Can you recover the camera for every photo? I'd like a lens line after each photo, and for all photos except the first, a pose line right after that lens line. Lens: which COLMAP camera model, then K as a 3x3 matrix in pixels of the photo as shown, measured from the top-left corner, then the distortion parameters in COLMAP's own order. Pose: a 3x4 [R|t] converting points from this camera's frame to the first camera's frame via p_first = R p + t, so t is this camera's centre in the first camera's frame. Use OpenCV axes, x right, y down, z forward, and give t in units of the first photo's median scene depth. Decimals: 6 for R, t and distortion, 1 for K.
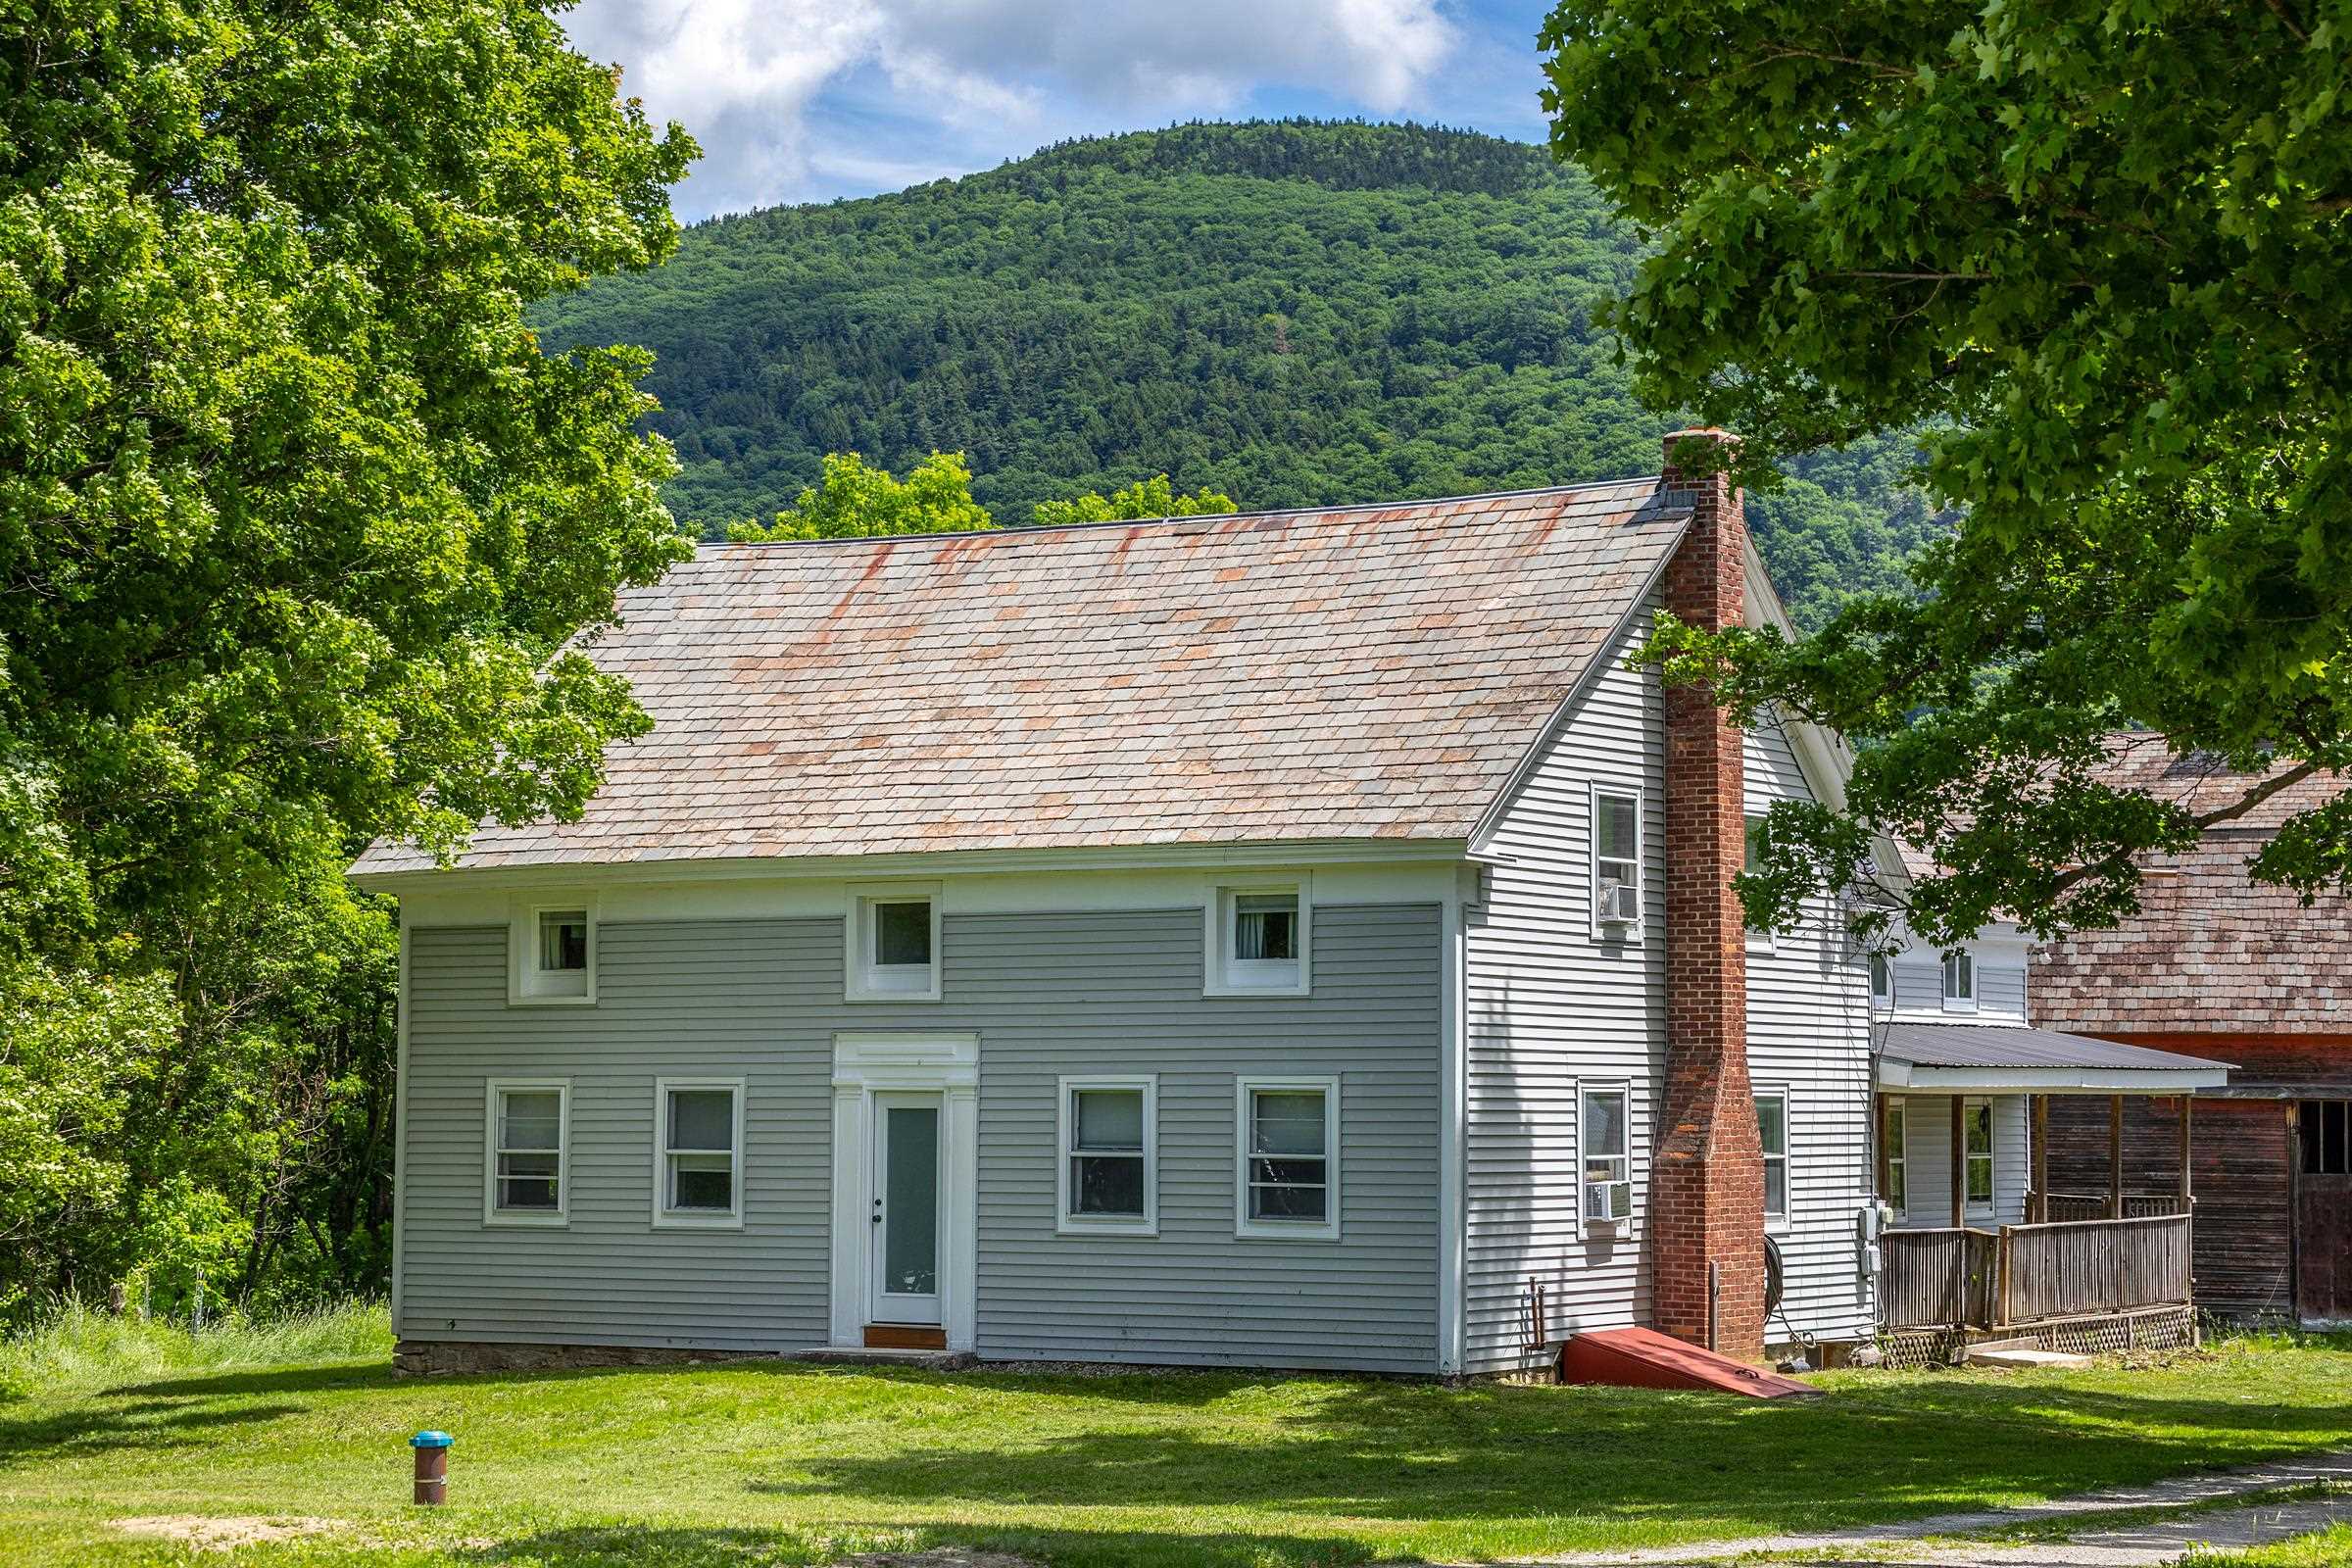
lens RADIAL K [[4746.4, 0, 1176.0], [0, 4746.4, 784.0], [0, 0, 1]] dist [0.142744, -0.448398]
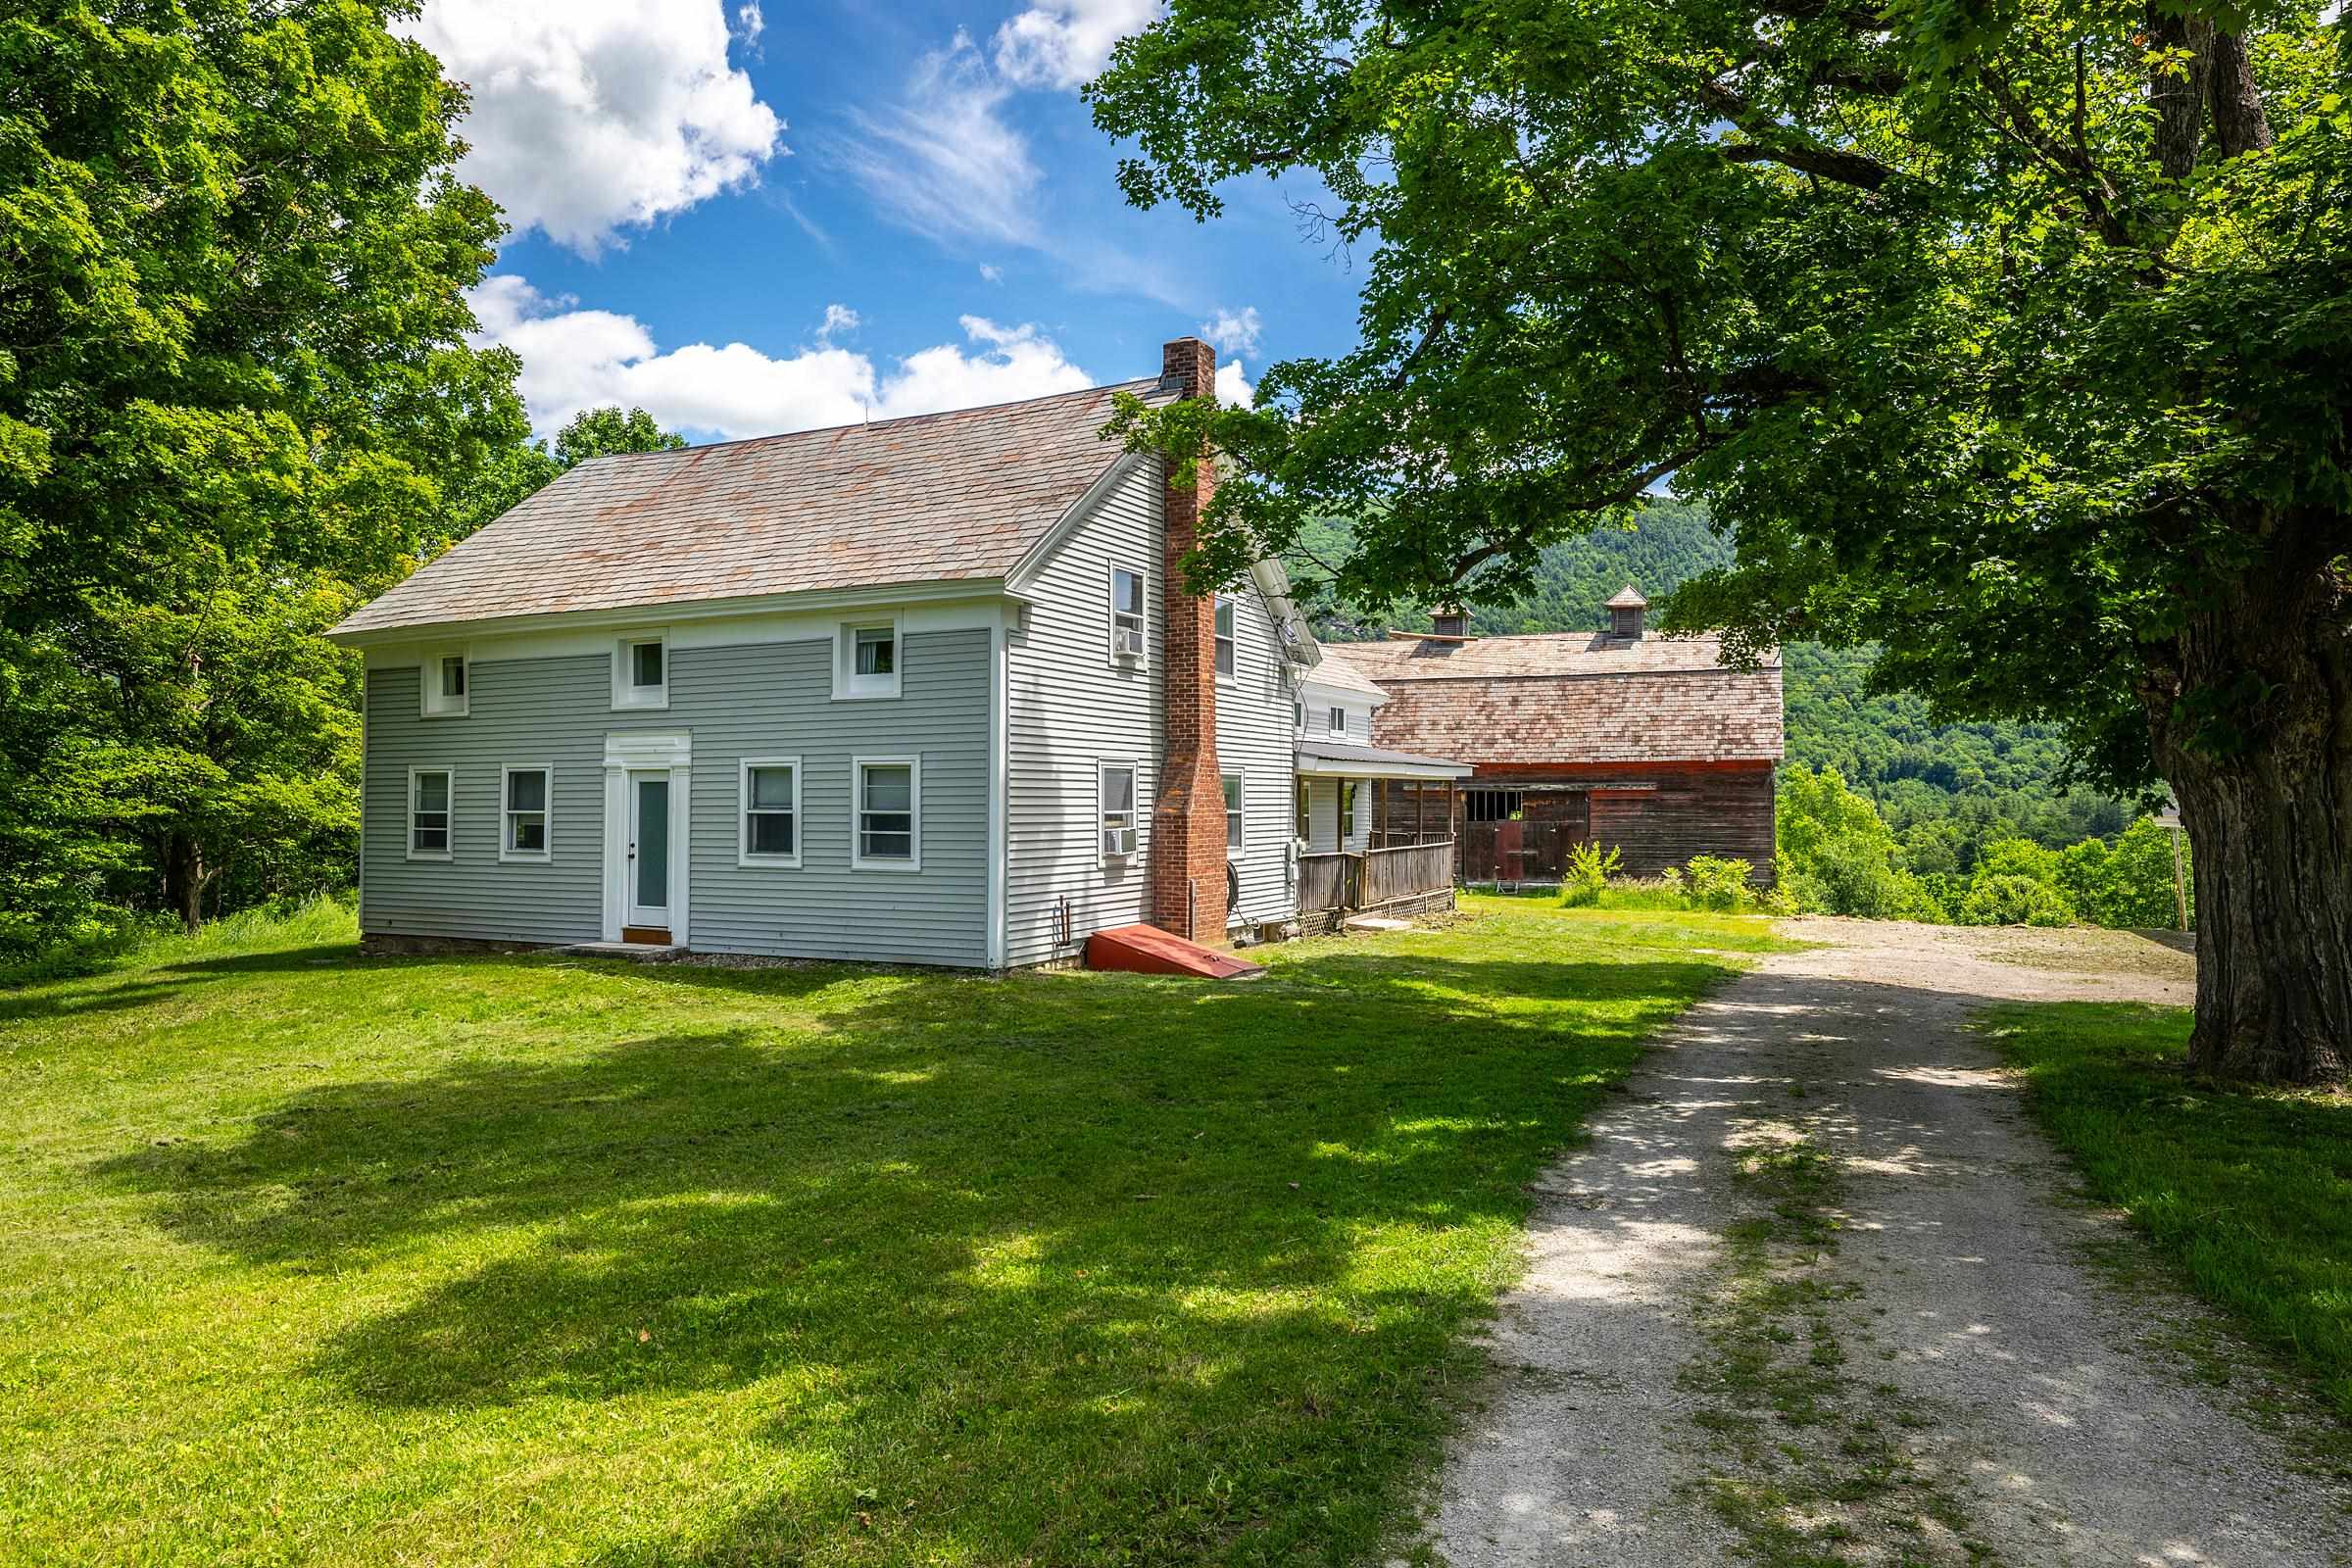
lens RADIAL K [[1422.3, 0, 1220.7], [0, 1422.3, 779.3], [0, 0, 1]] dist [-0.002621, -0.000481]
pose [[0.995110, -0.002566, 0.098739, 0.076473], [-0.002356, 0.998761, 0.049701, 0.045193], [-0.098744, -0.049691, 0.993871, 0.544384]]
